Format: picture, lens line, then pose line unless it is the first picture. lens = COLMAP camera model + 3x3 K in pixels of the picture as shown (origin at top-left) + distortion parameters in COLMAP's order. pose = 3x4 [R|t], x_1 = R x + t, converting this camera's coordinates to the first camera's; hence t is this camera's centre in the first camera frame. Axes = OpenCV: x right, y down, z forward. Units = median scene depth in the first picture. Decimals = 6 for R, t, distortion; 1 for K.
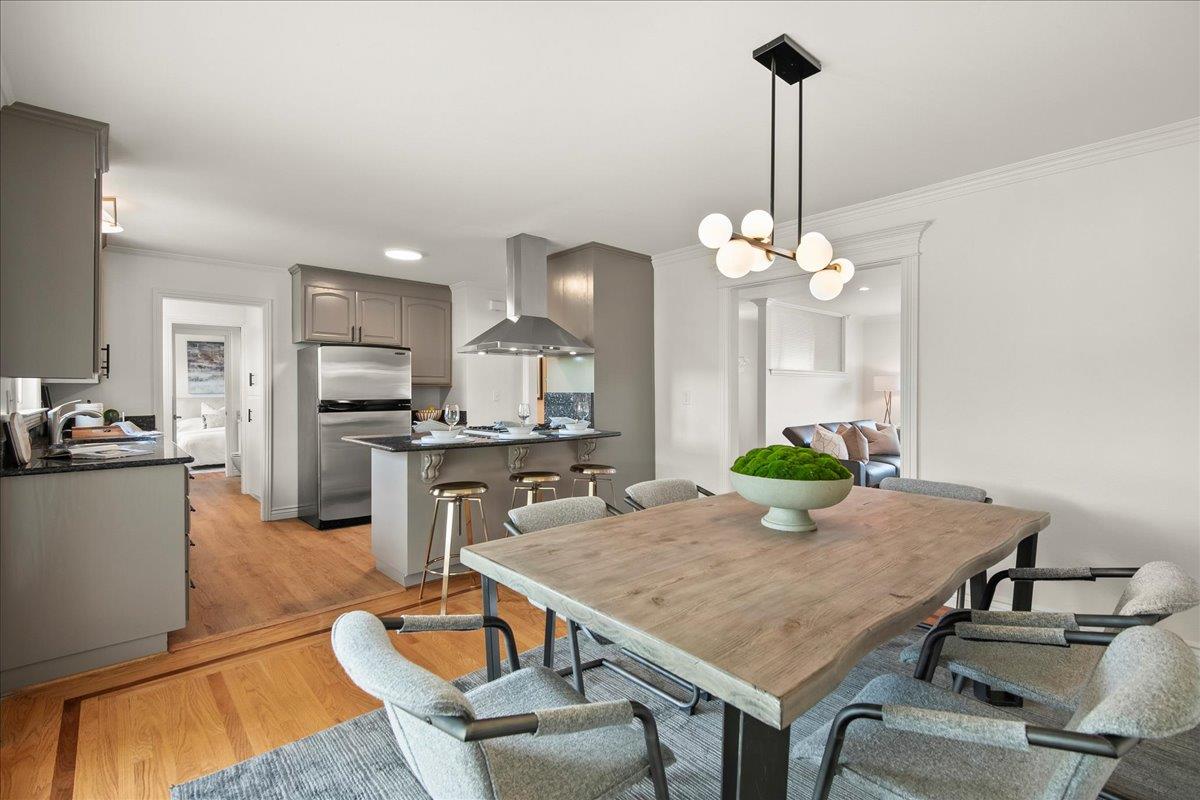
lens RADIAL K [[540.2, 0, 602.2], [0, 540.2, 391.0], [0, 0, 1]] dist [0.023825, -0.016710]
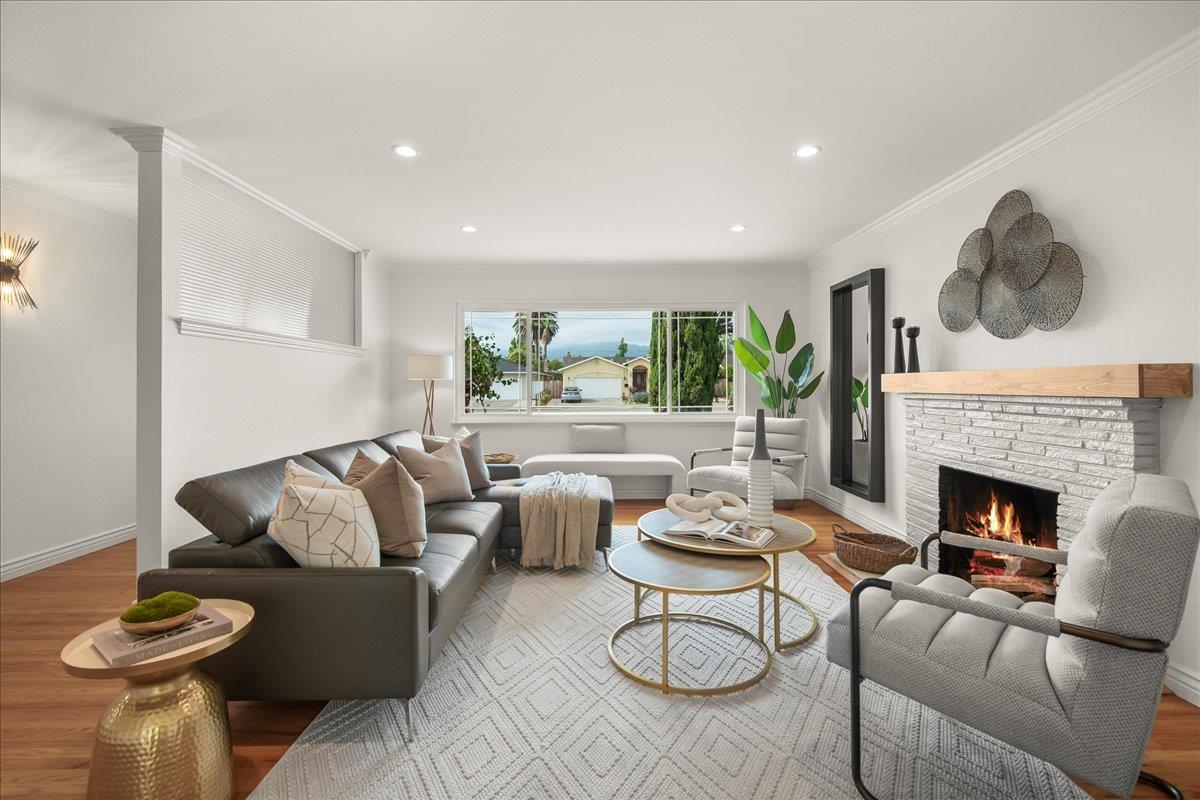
lens RADIAL K [[558.7, 0, 601.6], [0, 558.7, 379.0], [0, 0, 1]] dist [0.023725, -0.000238]
pose [[0.670858, 0.006417, 0.741558, 0.283069], [0.003296, 0.999927, -0.011635, 0.012781], [-0.741578, 0.010250, 0.670788, 0.657447]]
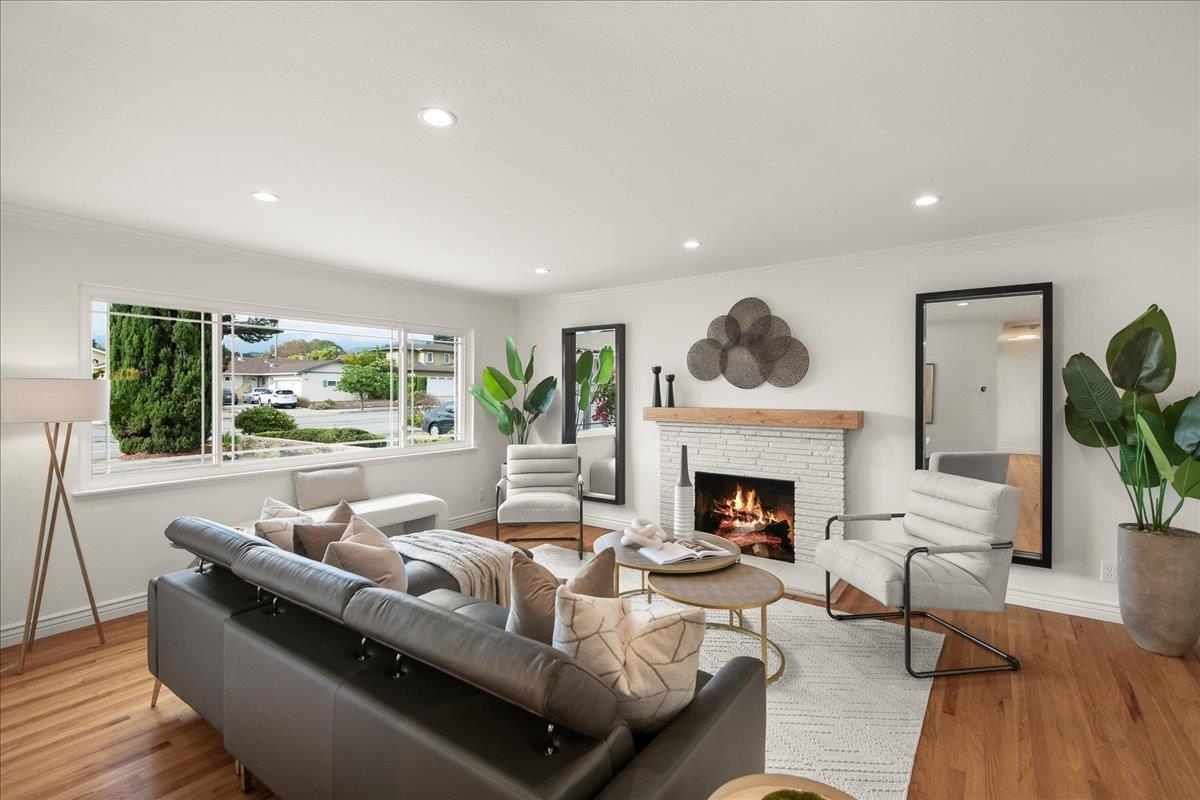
lens RADIAL K [[540.2, 0, 602.2], [0, 540.2, 391.0], [0, 0, 1]] dist [0.023825, -0.016710]
pose [[-0.211282, -0.007803, 0.977394, 0.168569], [0.003045, 0.999958, 0.008641, -0.037360], [-0.977420, 0.004802, -0.211249, 1.145869]]
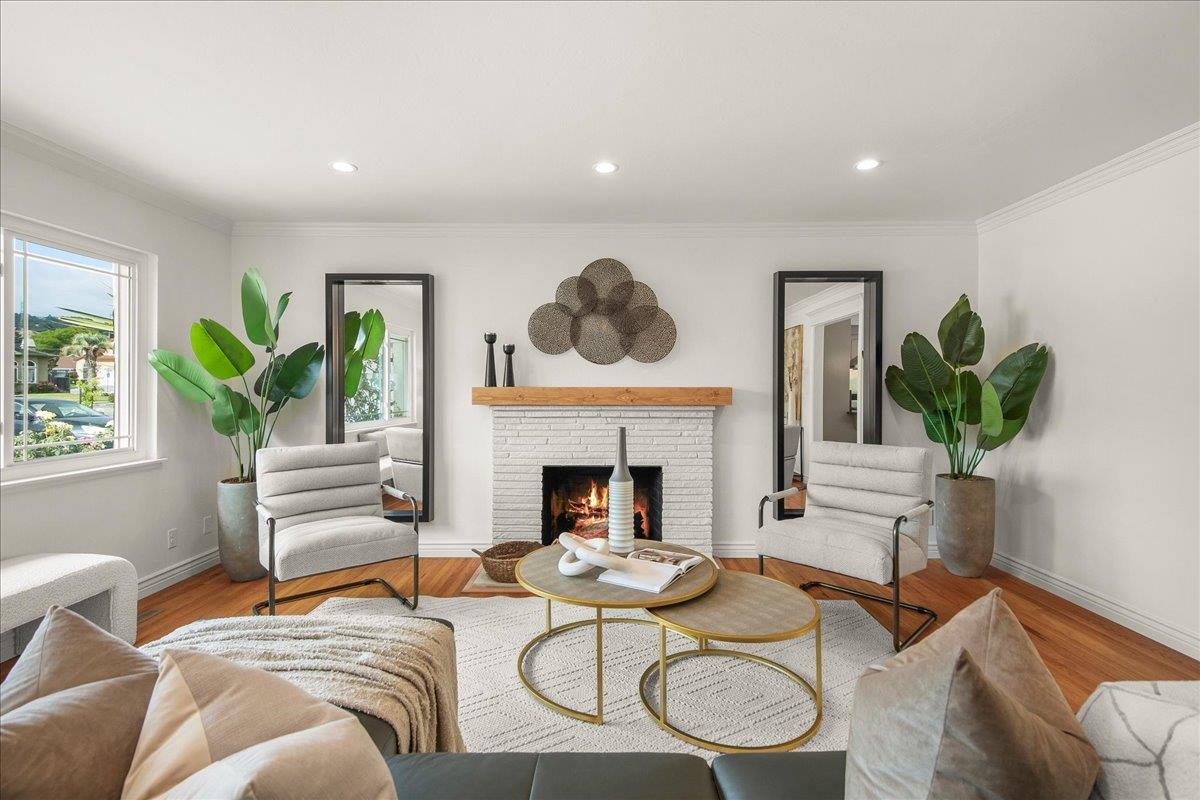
lens RADIAL K [[540.2, 0, 602.2], [0, 540.2, 391.0], [0, 0, 1]] dist [0.023825, -0.016710]
pose [[-0.744390, -0.009529, 0.667677, 0.472652], [-0.002682, 0.999933, 0.011280, -0.004069], [-0.667740, 0.006606, -0.744365, 1.291322]]
